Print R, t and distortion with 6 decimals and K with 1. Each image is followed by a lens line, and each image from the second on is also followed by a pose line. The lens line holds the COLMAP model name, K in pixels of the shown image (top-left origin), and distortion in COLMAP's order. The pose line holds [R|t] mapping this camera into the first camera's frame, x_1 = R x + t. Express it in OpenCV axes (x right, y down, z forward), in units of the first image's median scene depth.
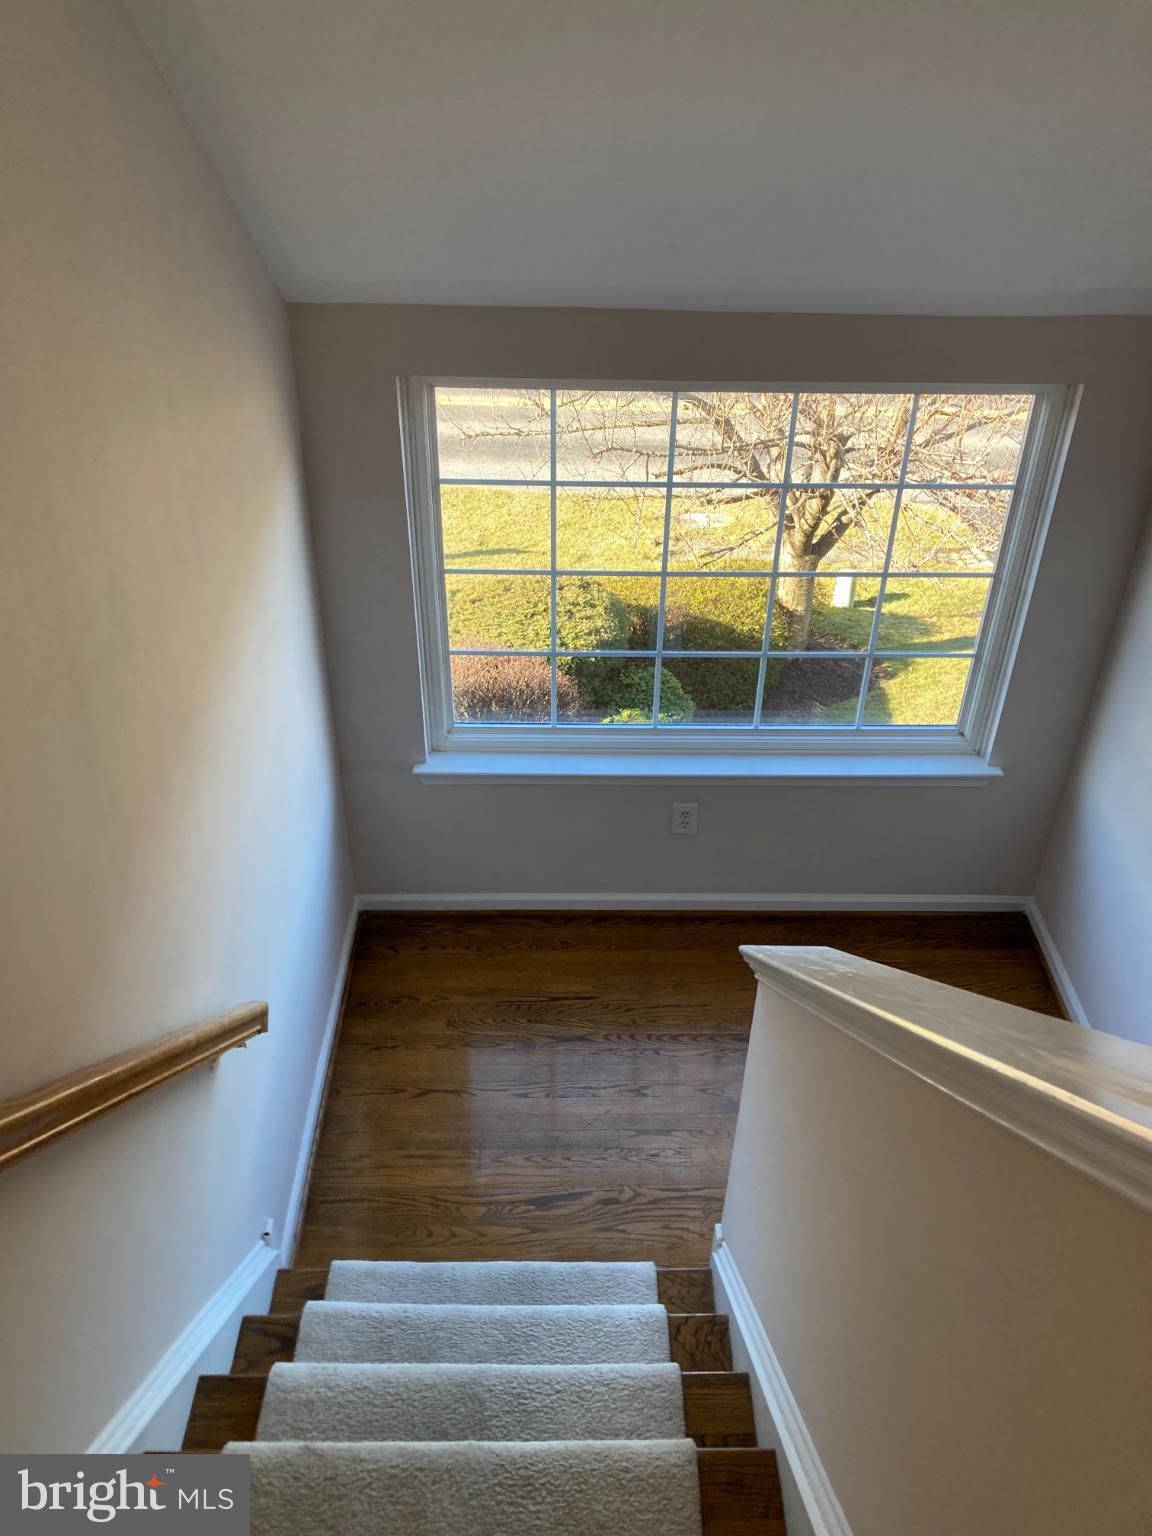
lens RADIAL K [[1274.3, 0, 579.3], [0, 1274.3, 783.3], [0, 0, 1]] dist [0.018542, 0.007885]
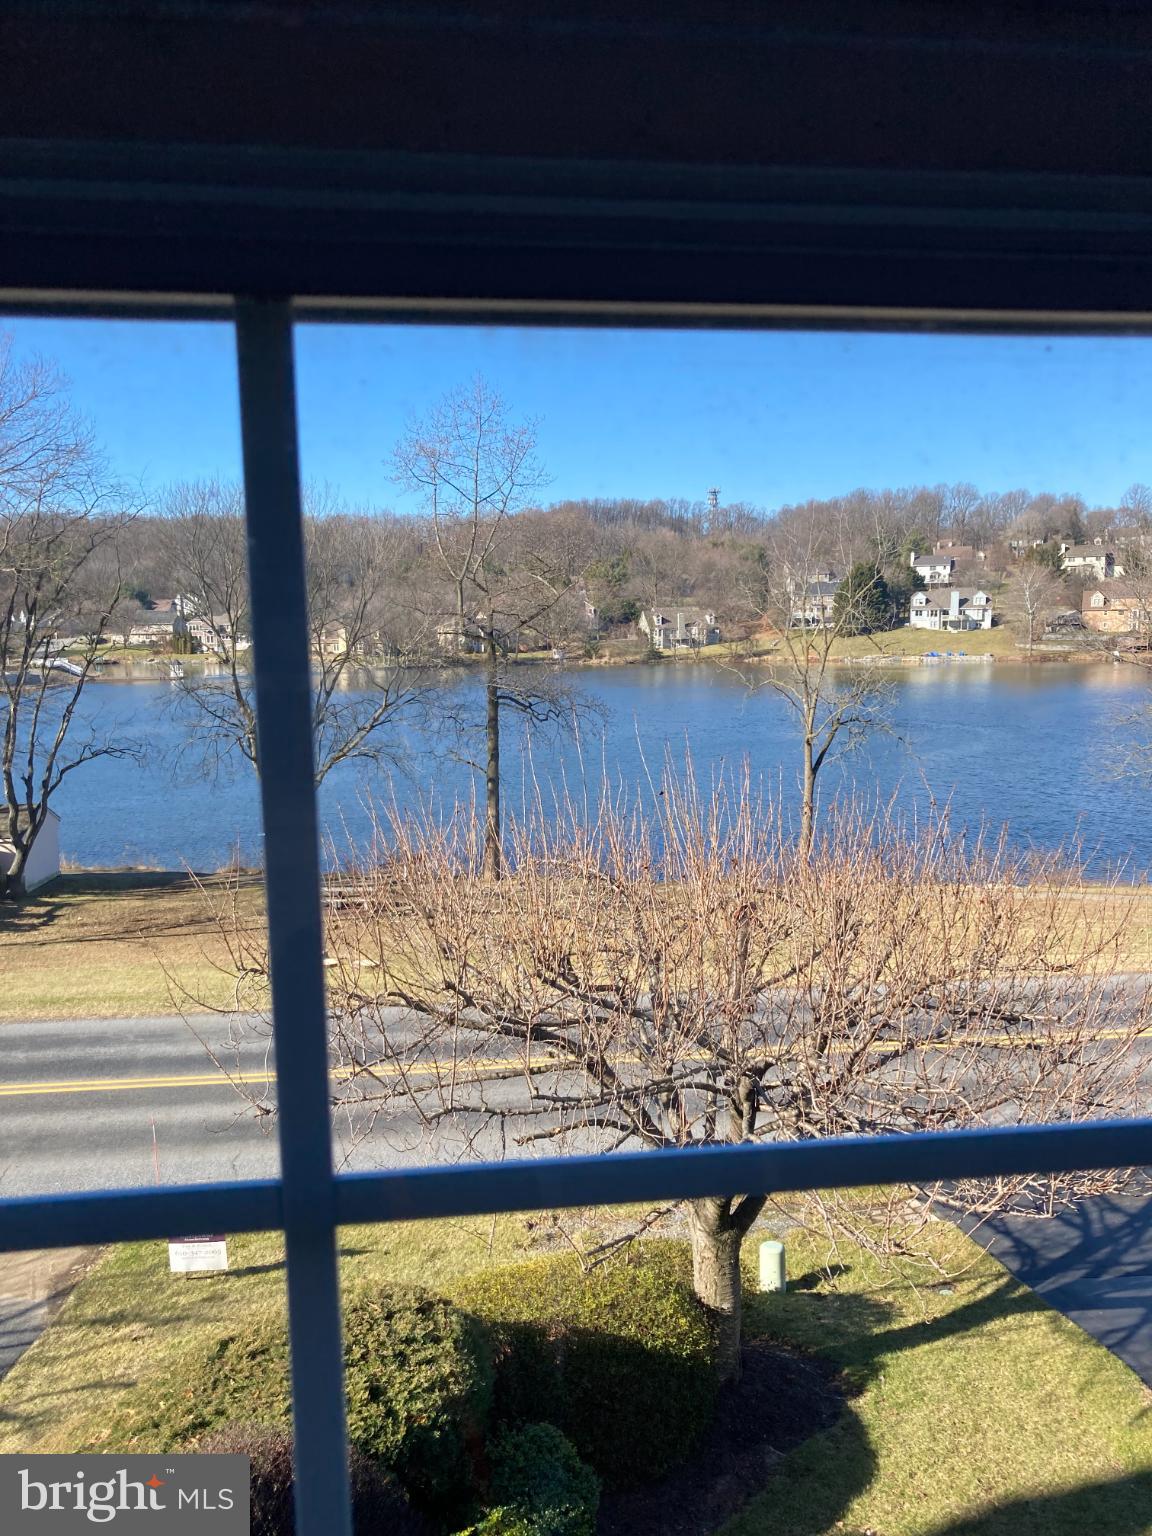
lens RADIAL K [[1274.3, 0, 576.7], [0, 1274.3, 777.1], [0, 0, 1]] dist [0.018542, 0.007885]
pose [[0.993257, -0.048477, 0.105314, 0.024184], [0.093953, 0.868783, -0.486199, -0.053213], [-0.067926, 0.492815, 0.867479, 0.218566]]
